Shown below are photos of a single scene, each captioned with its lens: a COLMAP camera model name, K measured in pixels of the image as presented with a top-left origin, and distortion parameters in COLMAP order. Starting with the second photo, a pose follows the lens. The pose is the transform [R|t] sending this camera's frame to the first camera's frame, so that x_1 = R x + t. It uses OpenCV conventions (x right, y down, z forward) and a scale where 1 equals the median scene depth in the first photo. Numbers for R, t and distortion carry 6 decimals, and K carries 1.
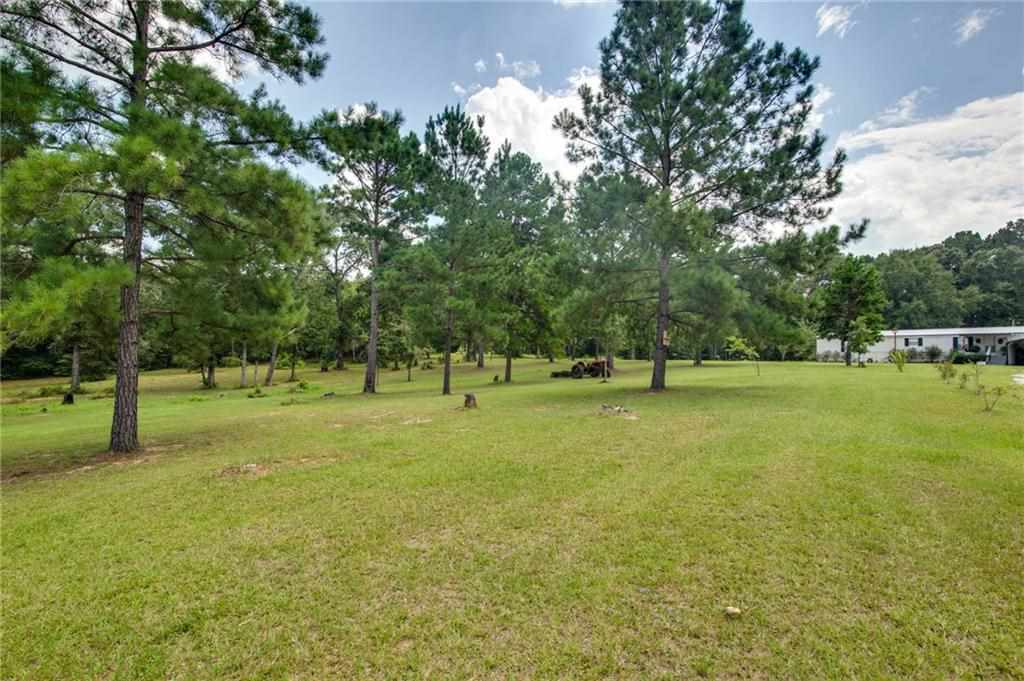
lens RADIAL K [[481.8, 0, 514.9], [0, 481.8, 334.6], [0, 0, 1]] dist [-0.000306, -0.000026]
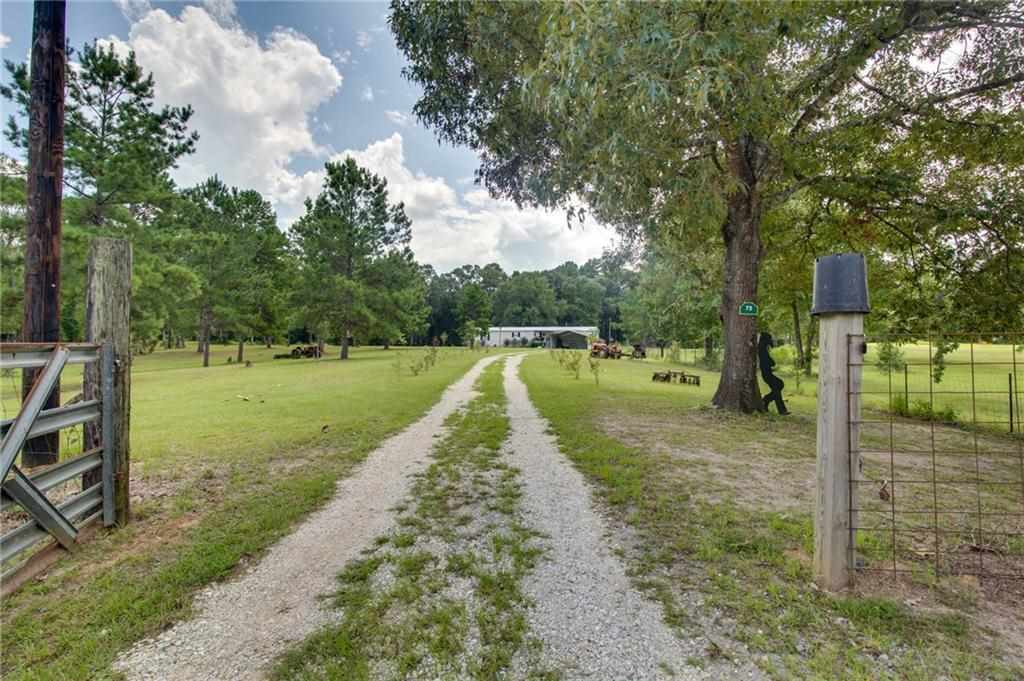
lens RADIAL K [[481.8, 0, 514.9], [0, 481.8, 334.6], [0, 0, 1]] dist [-0.000306, -0.000026]
pose [[0.840270, 0.010539, 0.542066, -0.081289], [-0.024389, 0.999534, 0.018373, -0.016991], [-0.541619, -0.028659, 0.840135, -0.439929]]
